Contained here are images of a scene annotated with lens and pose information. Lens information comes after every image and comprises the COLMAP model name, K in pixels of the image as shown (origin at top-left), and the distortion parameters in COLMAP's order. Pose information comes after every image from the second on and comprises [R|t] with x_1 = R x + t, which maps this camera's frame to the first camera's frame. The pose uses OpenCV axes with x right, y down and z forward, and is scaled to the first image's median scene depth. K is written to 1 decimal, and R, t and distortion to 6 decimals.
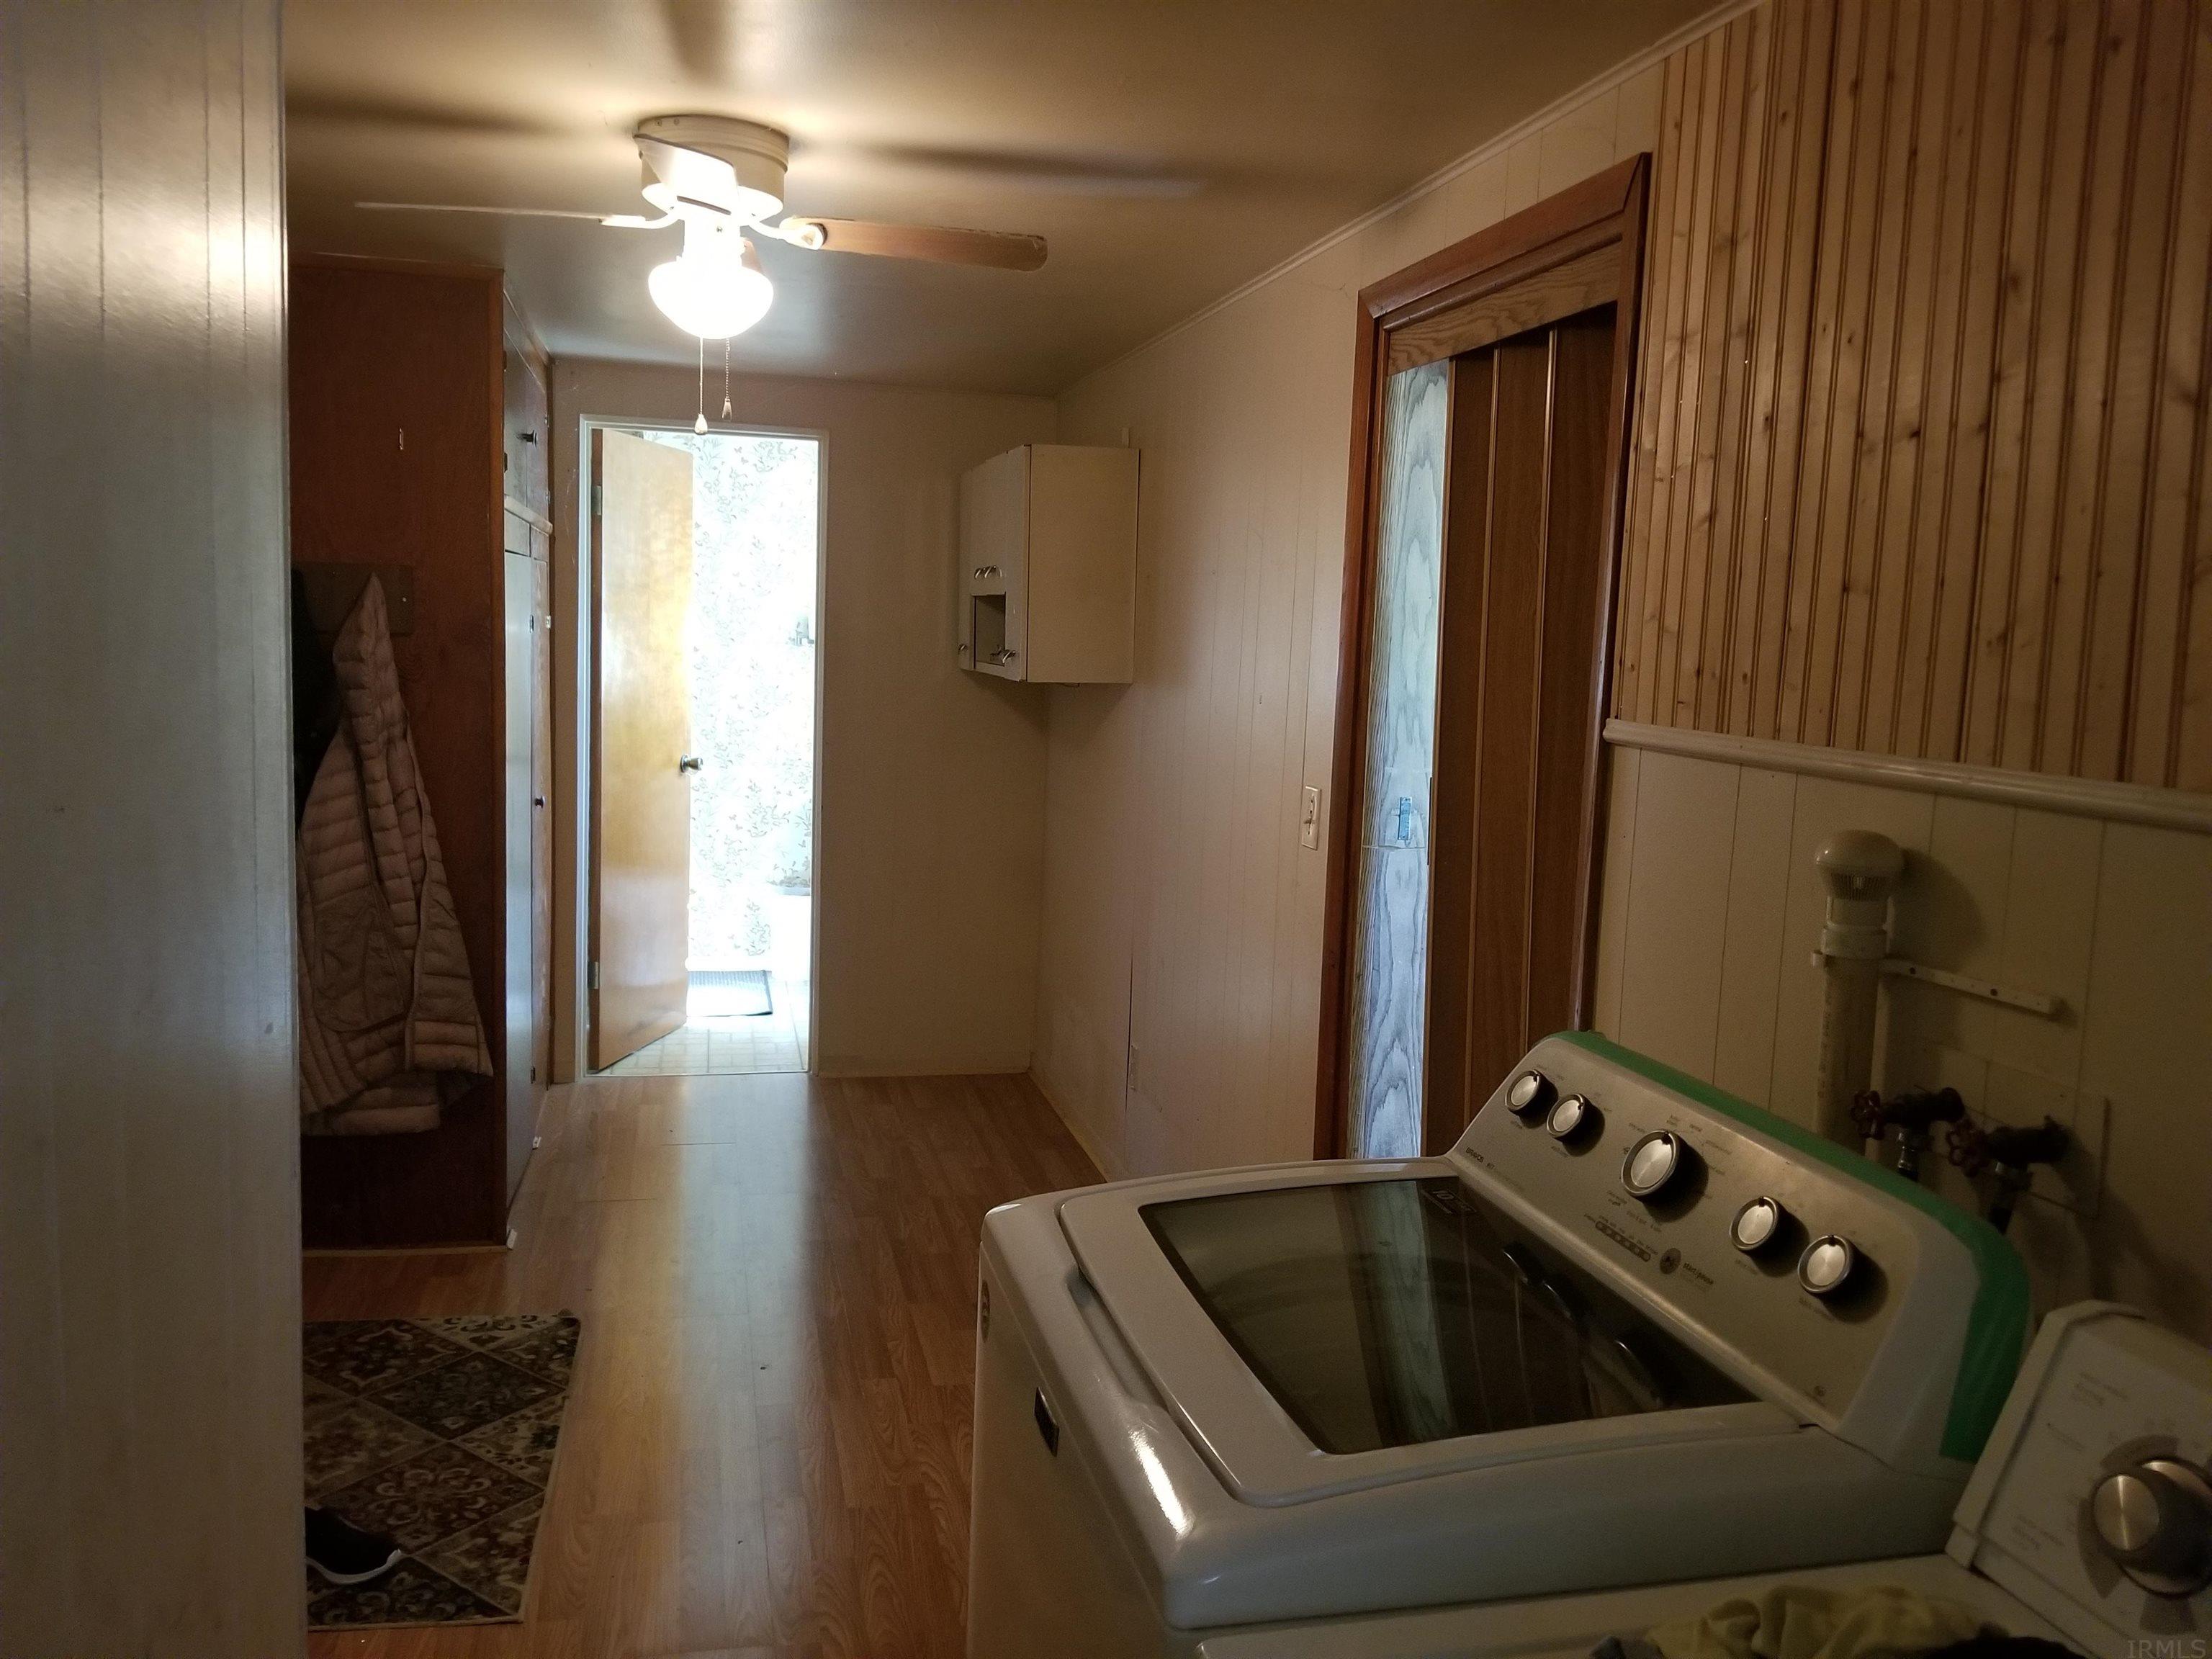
lens RADIAL K [[1745.7, 0, 1107.2], [0, 1745.7, 830.4], [0, 0, 1]] dist [0.005792, -0.040471]
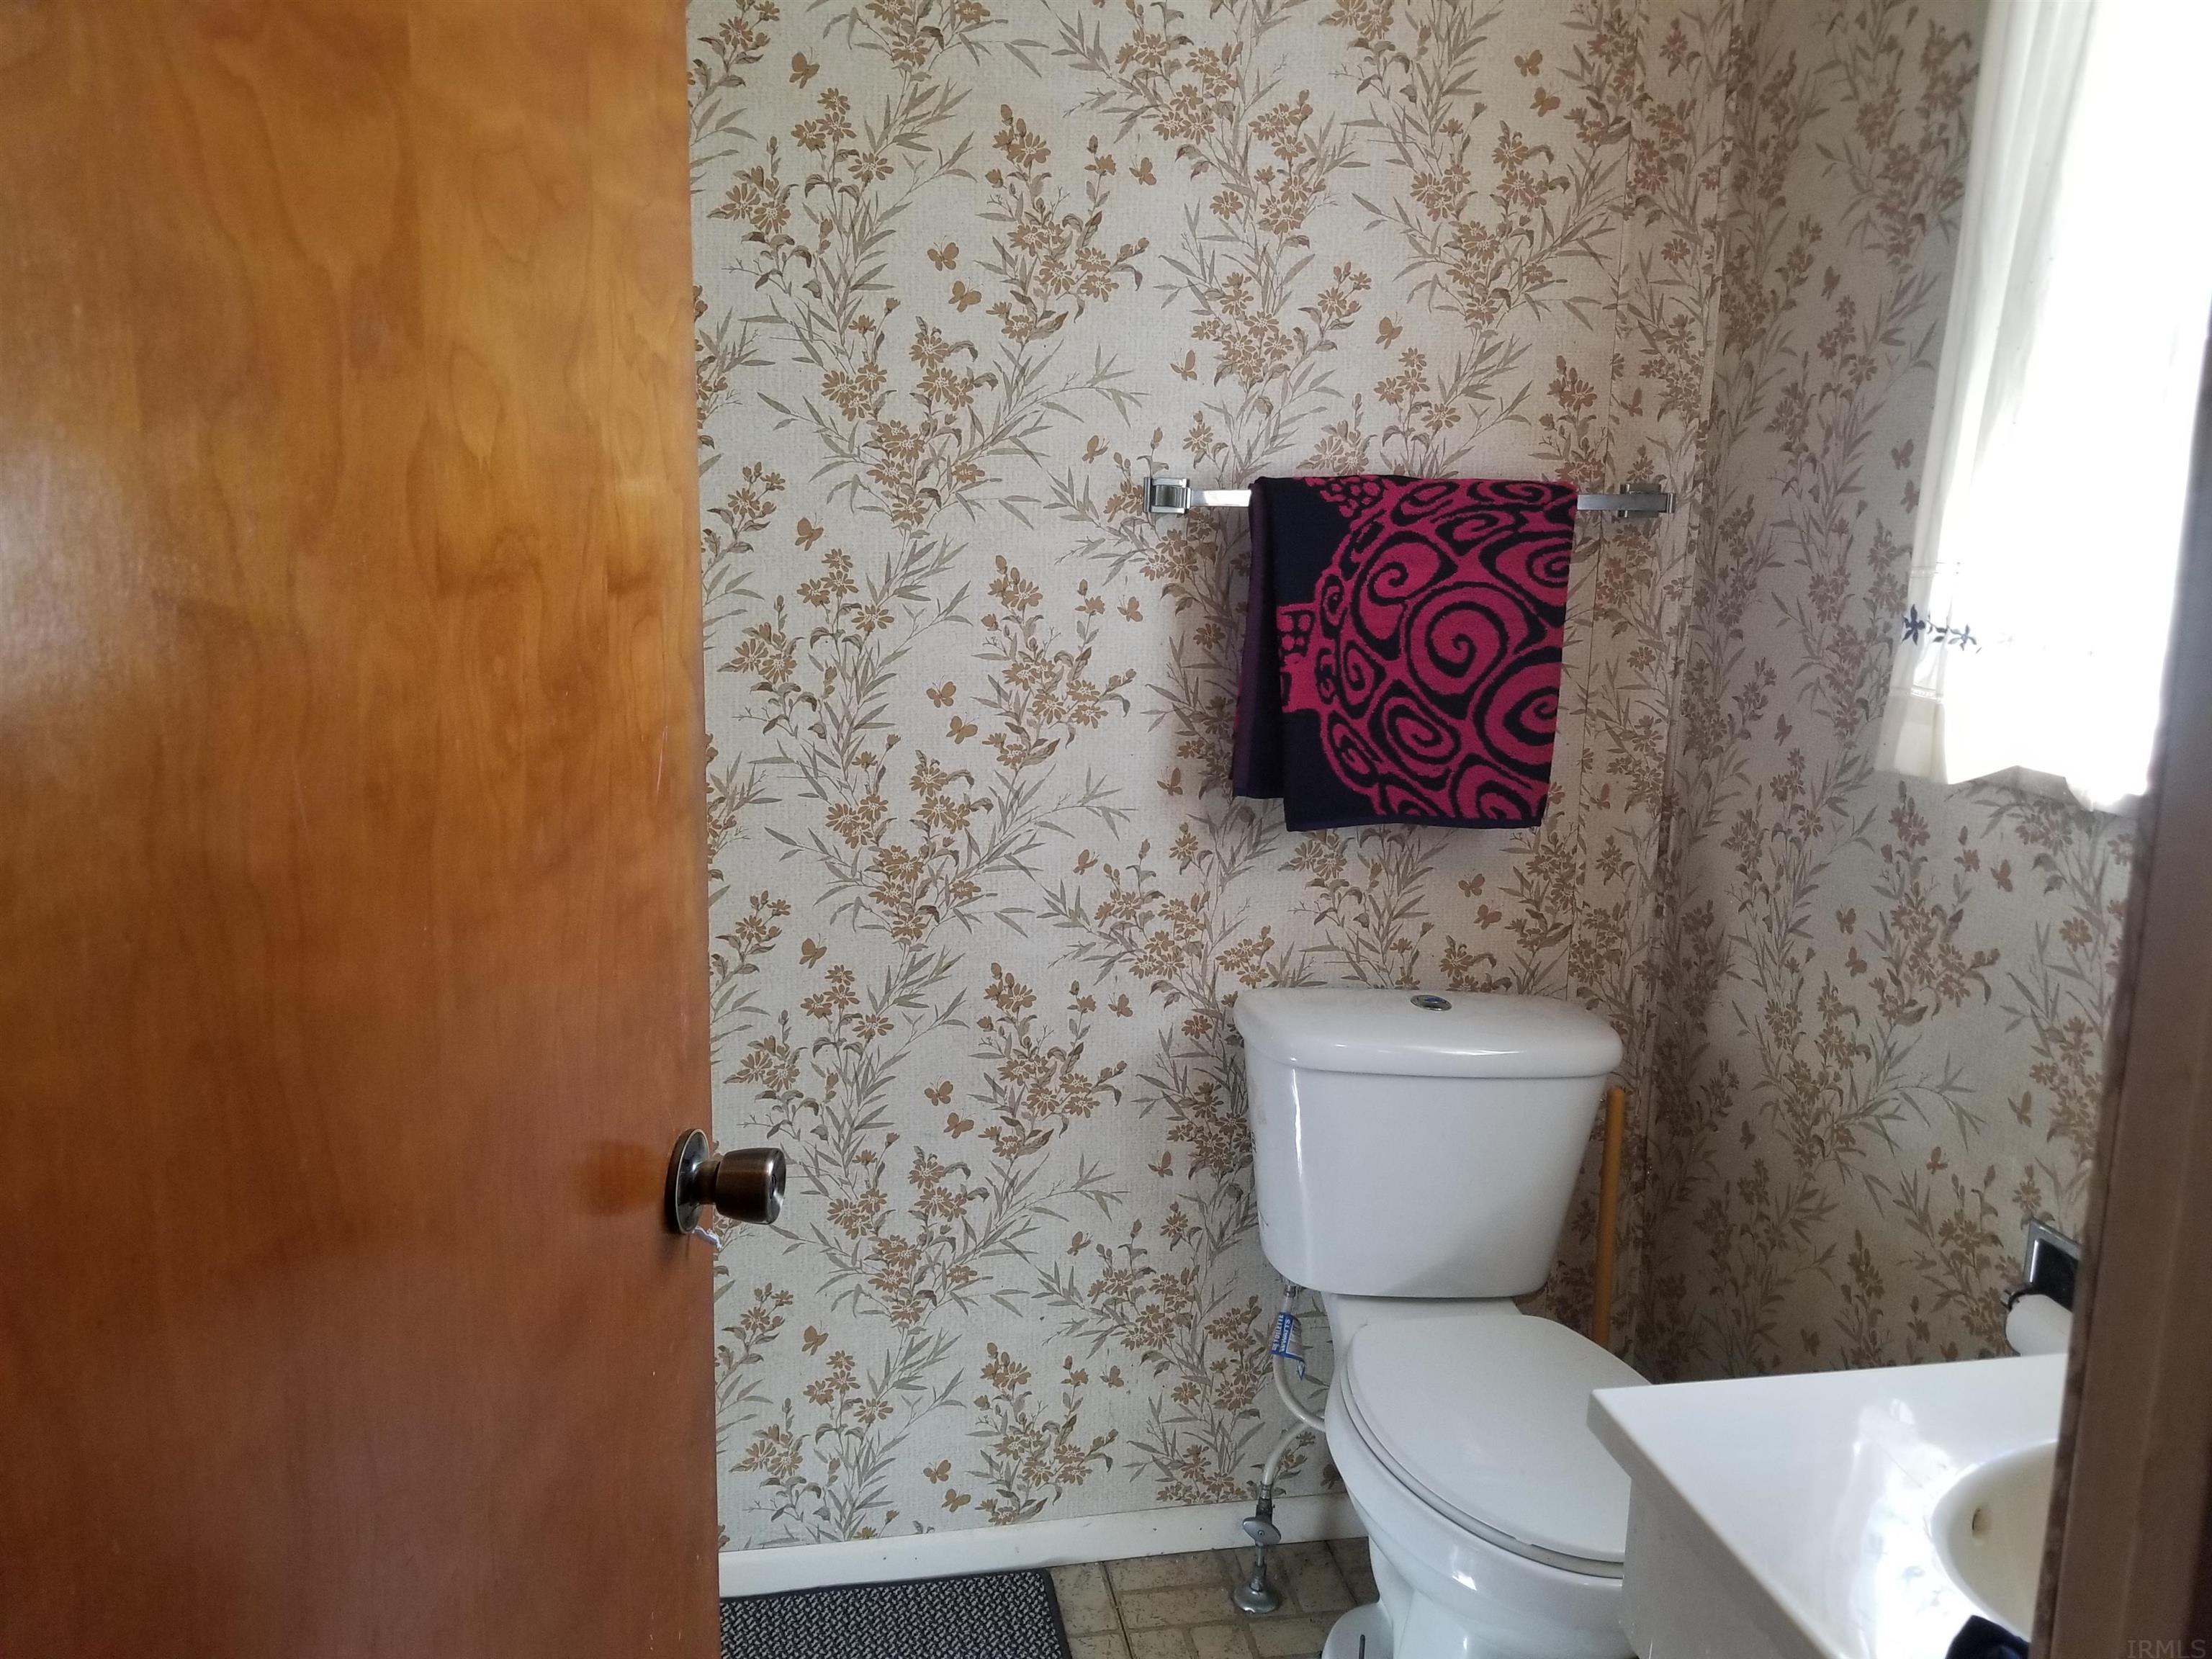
lens RADIAL K [[1745.7, 0, 1106.2], [0, 1745.7, 832.9], [0, 0, 1]] dist [0.005792, -0.040471]
pose [[0.994628, -0.010395, -0.102992, -0.181811], [0.016586, 0.998094, 0.059445, -0.082156], [0.102178, -0.060834, 0.992904, 0.831138]]
